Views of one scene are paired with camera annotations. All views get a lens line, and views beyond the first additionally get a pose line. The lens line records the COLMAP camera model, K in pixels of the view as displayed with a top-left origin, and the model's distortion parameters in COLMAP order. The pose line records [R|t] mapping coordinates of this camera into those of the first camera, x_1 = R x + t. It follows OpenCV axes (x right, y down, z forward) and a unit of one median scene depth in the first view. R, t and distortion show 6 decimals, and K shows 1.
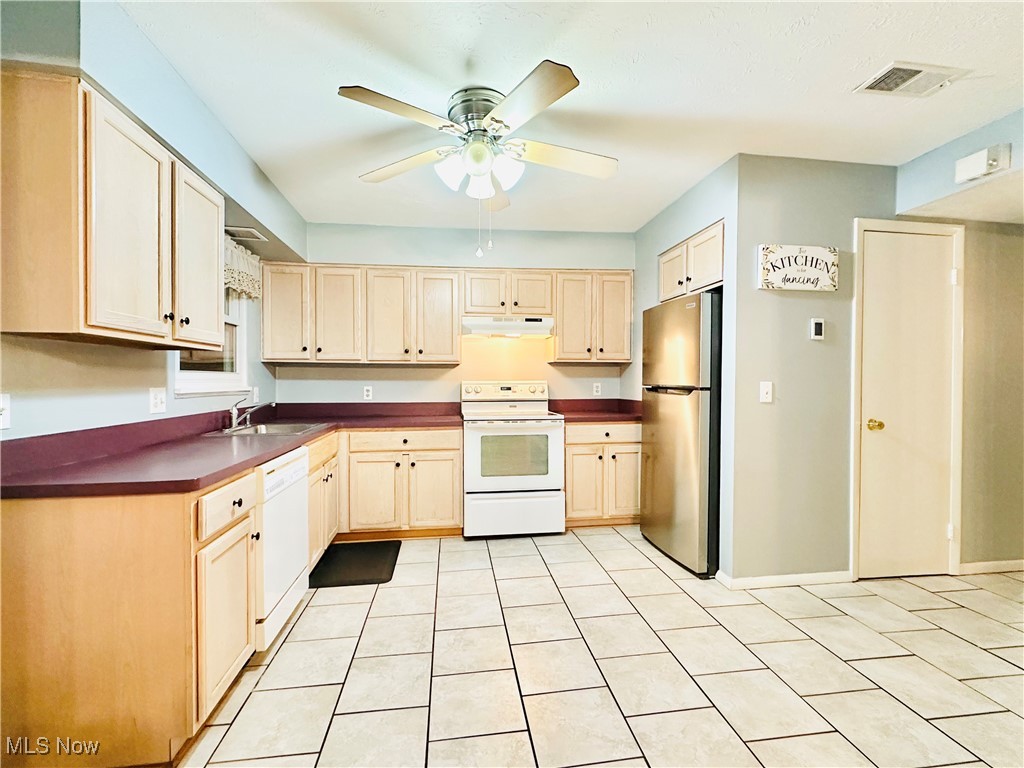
lens RADIAL K [[467.5, 0, 512.0], [0, 467.5, 384.0], [0, 0, 1]] dist [-0.000153, -0.000023]
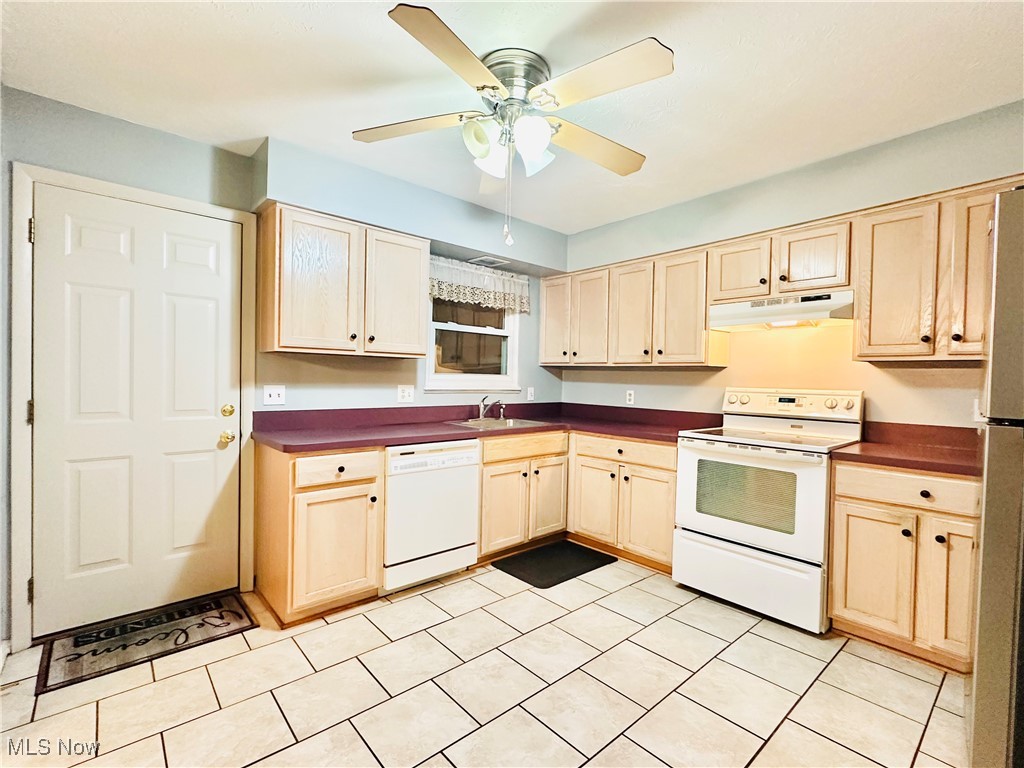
lens RADIAL K [[467.5, 0, 512.0], [0, 467.5, 384.0], [0, 0, 1]] dist [-0.000153, -0.000023]
pose [[0.552457, 0.022936, -0.833226, 0.393256], [-0.027384, 0.999581, 0.009359, -0.011168], [0.833092, 0.017647, 0.552853, 0.305802]]
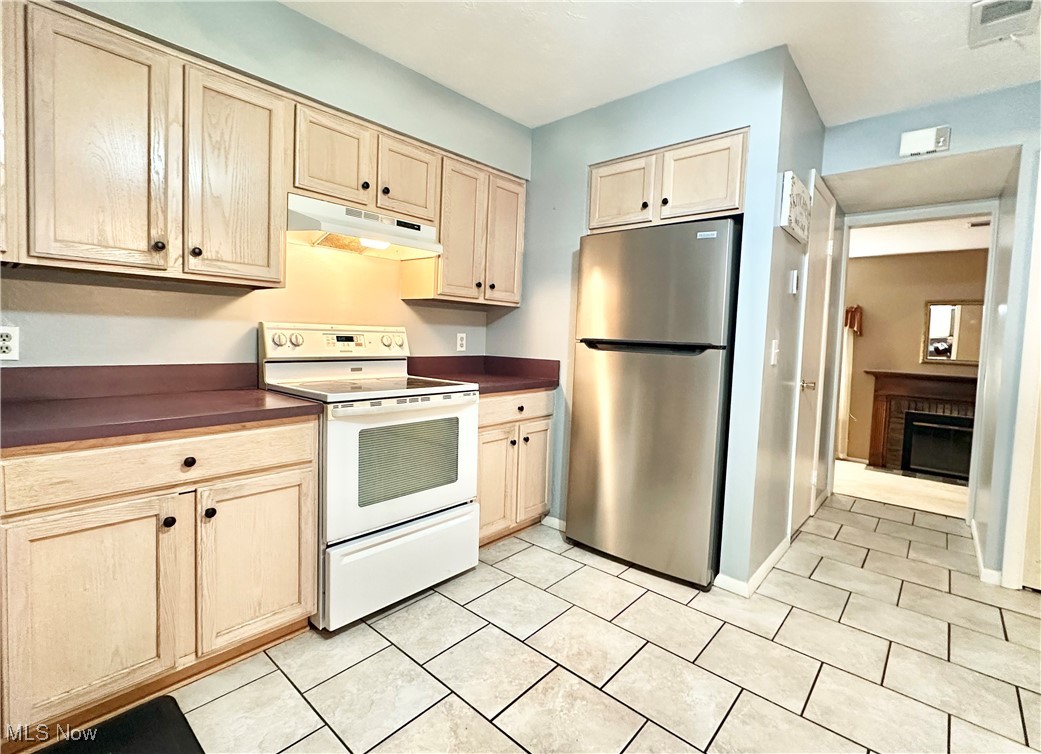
lens RADIAL K [[482.9, 0, 515.4], [0, 482.9, 359.7], [0, 0, 1]] dist [0.000226, -0.000162]
pose [[0.762584, -0.006252, 0.646859, -0.272637], [-0.029416, 0.998584, 0.044329, 0.003525], [-0.646221, -0.052833, 0.761320, 0.469783]]
